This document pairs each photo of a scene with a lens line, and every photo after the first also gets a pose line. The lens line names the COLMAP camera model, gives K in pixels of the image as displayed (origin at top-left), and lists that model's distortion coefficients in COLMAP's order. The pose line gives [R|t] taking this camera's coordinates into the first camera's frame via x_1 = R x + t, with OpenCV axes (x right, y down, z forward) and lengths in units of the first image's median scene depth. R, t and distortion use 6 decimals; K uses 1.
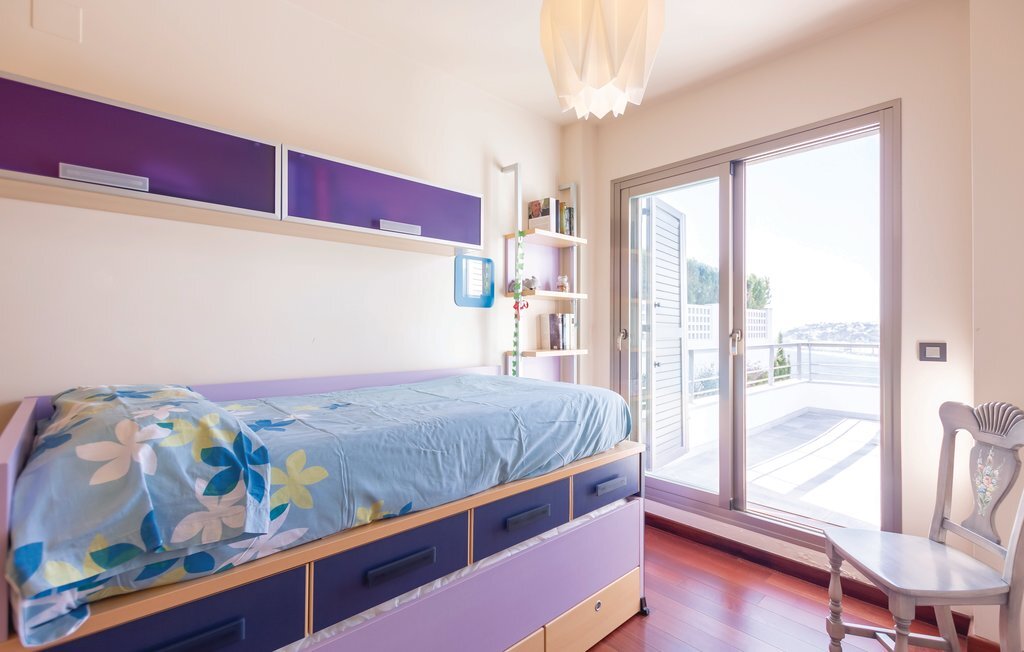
lens RADIAL K [[462.4, 0, 512.0], [0, 462.4, 326.0], [0, 0, 1]] dist [0.026459, -0.000052]
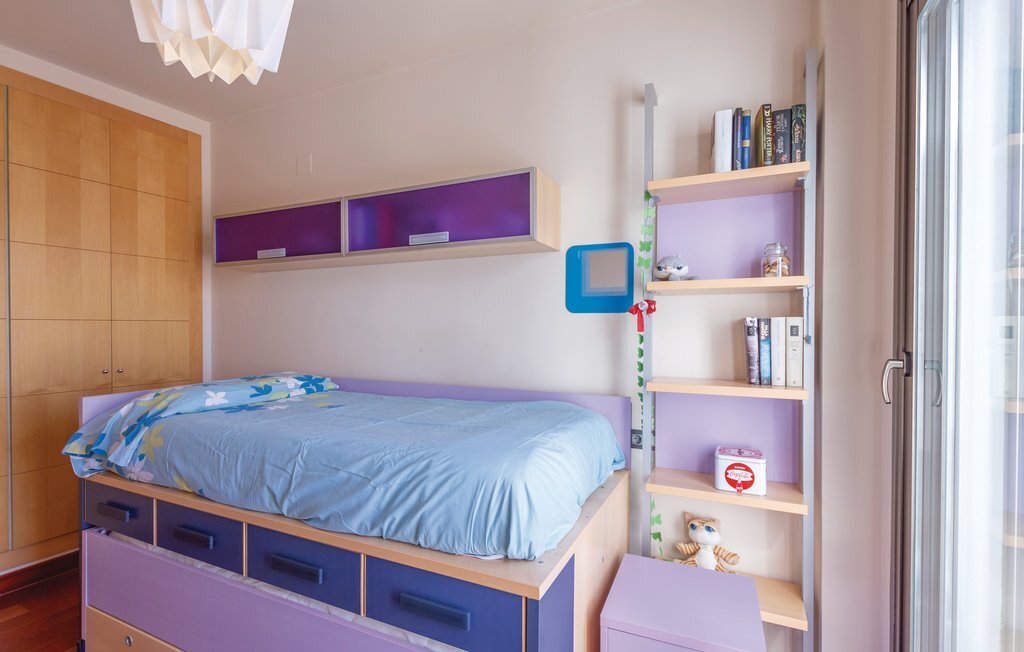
lens RADIAL K [[480.8, 0, 514.5], [0, 480.8, 332.6], [0, 0, 1]] dist [0.002404, -0.005198]
pose [[0.372129, -0.002407, -0.928178, 0.974154], [0.000675, 0.999997, -0.002322, -0.016830], [0.928181, 0.000238, 0.372129, 1.015352]]
